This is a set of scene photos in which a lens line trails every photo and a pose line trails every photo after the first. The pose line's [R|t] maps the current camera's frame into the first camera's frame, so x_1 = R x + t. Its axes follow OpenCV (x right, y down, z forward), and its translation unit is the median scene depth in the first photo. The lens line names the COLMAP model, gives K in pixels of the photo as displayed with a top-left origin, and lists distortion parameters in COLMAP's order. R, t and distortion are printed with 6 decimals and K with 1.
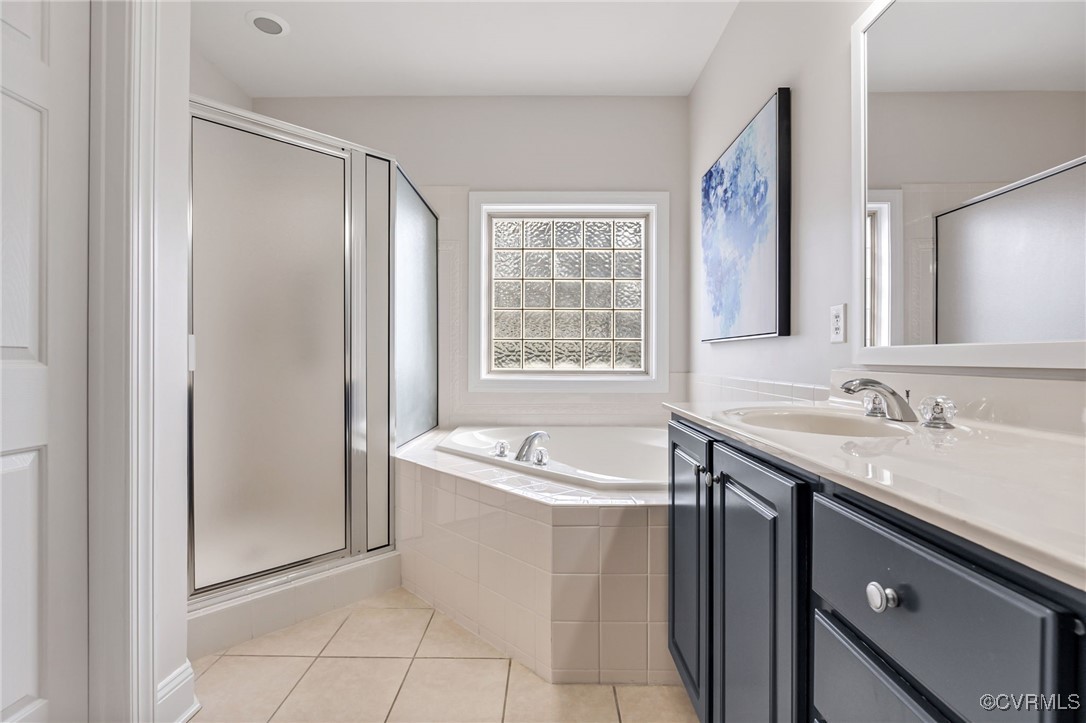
lens RADIAL K [[502.0, 0, 539.1], [0, 502.0, 359.1], [0, 0, 1]] dist [-0.009995, 0.000033]
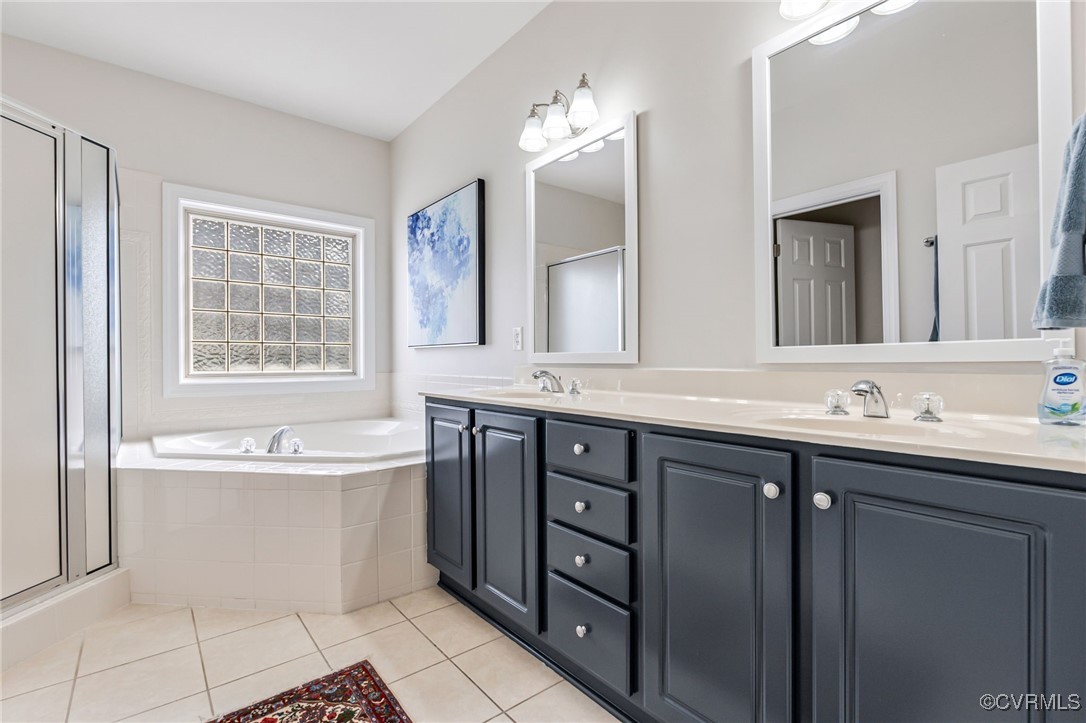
lens RADIAL K [[503.9, 0, 540.5], [0, 503.9, 355.0], [0, 0, 1]] dist [-0.004265, -0.000398]
pose [[0.767553, 0.001932, 0.640983, -0.255793], [0.006416, 0.999922, -0.010697, 0.000668], [-0.640954, 0.012323, 0.767481, -0.200398]]
